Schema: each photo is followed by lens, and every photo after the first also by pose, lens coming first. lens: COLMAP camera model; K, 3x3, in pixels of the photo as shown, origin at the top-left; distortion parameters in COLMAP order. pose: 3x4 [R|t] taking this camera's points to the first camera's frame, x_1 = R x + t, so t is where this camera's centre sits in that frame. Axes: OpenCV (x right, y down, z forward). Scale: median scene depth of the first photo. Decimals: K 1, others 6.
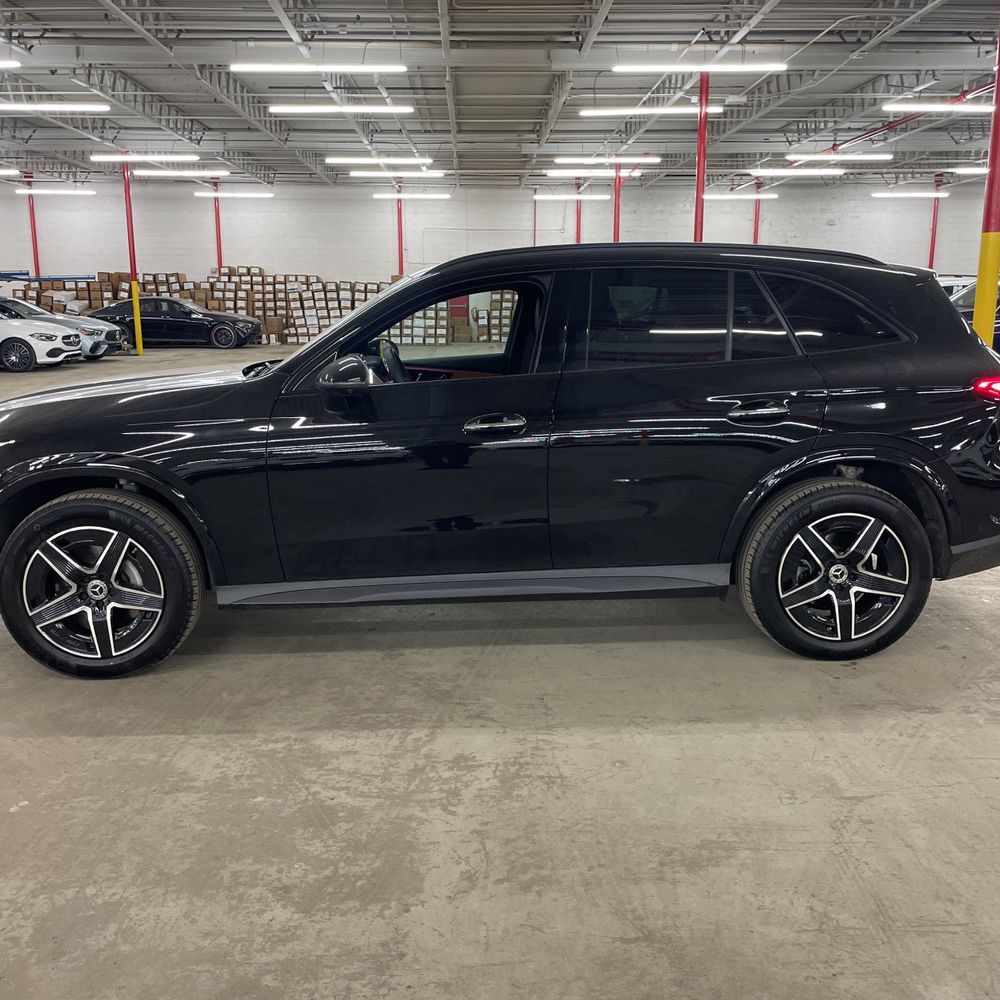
lens RADIAL K [[1013.0, 0, 491.3], [0, 1013.0, 496.0], [0, 0, 1]] dist [0.035299, 0.000000]
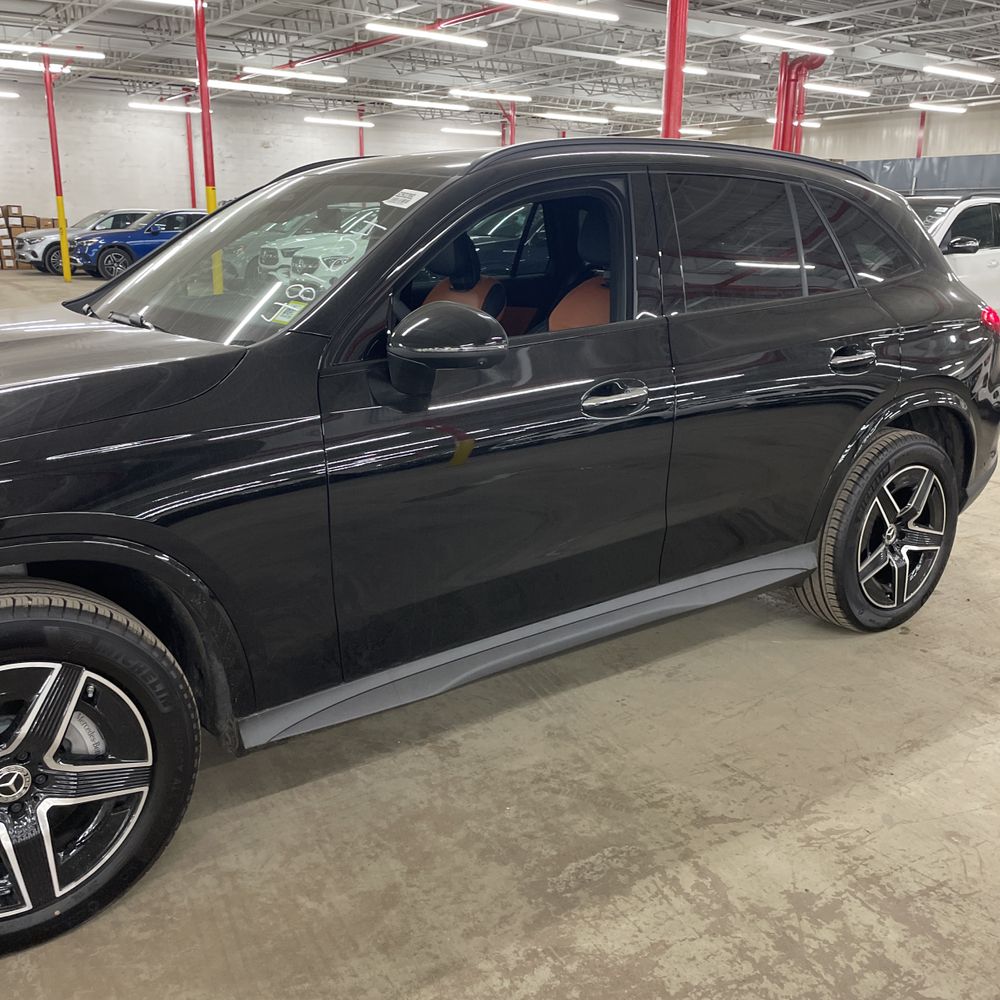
lens RADIAL K [[1013.0, 0, 484.6], [0, 1013.0, 494.9], [0, 0, 1]] dist [0.035299, 0.000000]
pose [[0.837814, -0.125171, 0.531413, -0.084542], [0.088142, 0.991605, 0.094603, -0.014519], [-0.538793, -0.032421, 0.841814, 0.086912]]
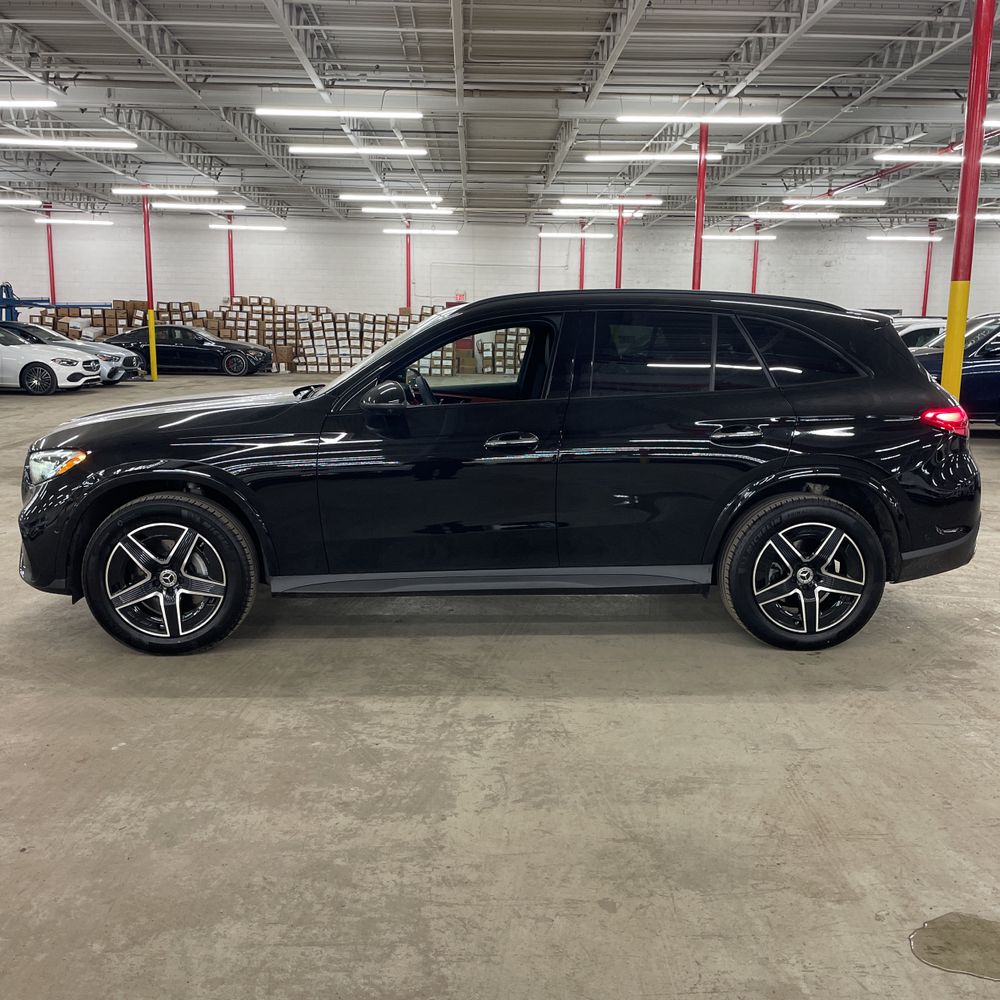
lens RADIAL K [[1013.0, 0, 492.1], [0, 1013.0, 496.9], [0, 0, 1]] dist [0.035299, 0.000000]
pose [[0.999869, 0.016146, 0.000632, -0.003597], [-0.016120, 0.999415, -0.030167, 0.005456], [-0.001119, 0.030153, 0.999545, -0.031934]]
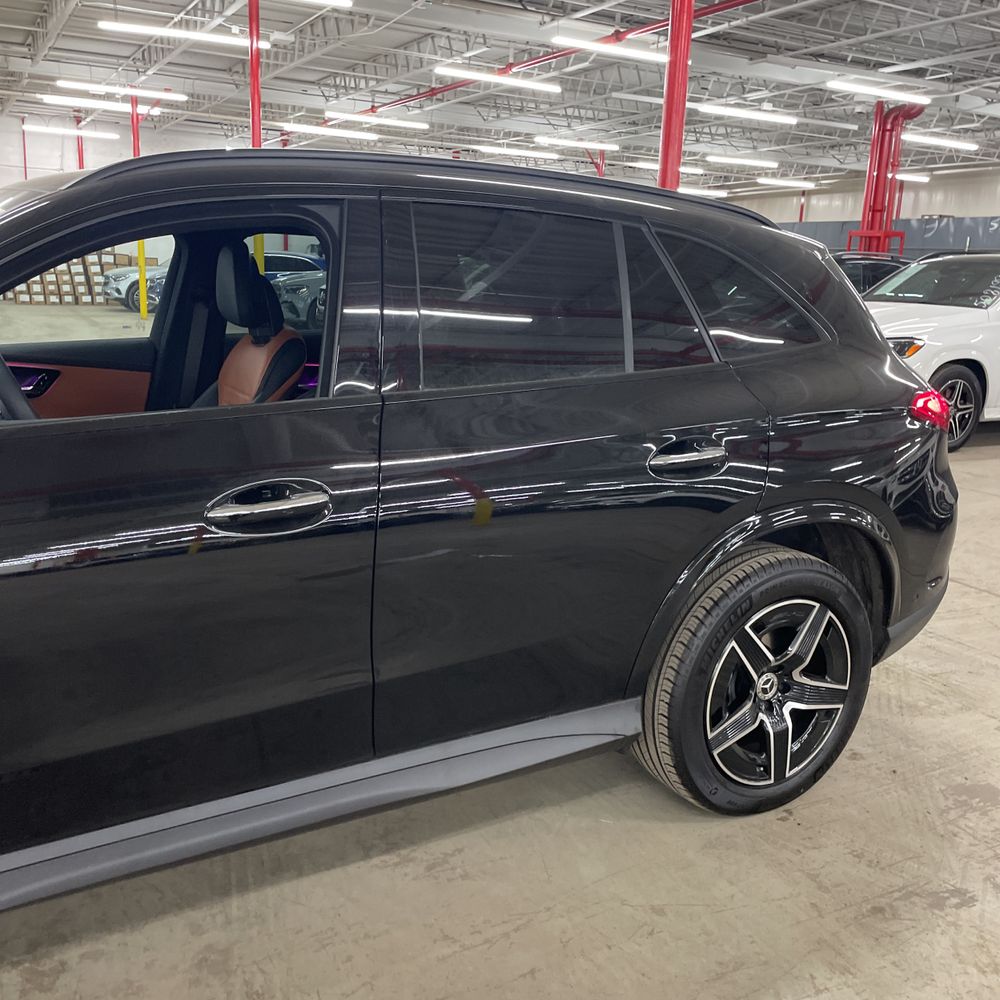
lens RADIAL K [[1013.0, 0, 499.3], [0, 1013.0, 506.5], [0, 0, 1]] dist [0.035299, 0.000000]
pose [[0.887493, -0.065155, 0.456192, -0.023103], [0.045269, 0.997493, 0.054397, -0.017236], [-0.458592, -0.027625, 0.888217, 0.095895]]
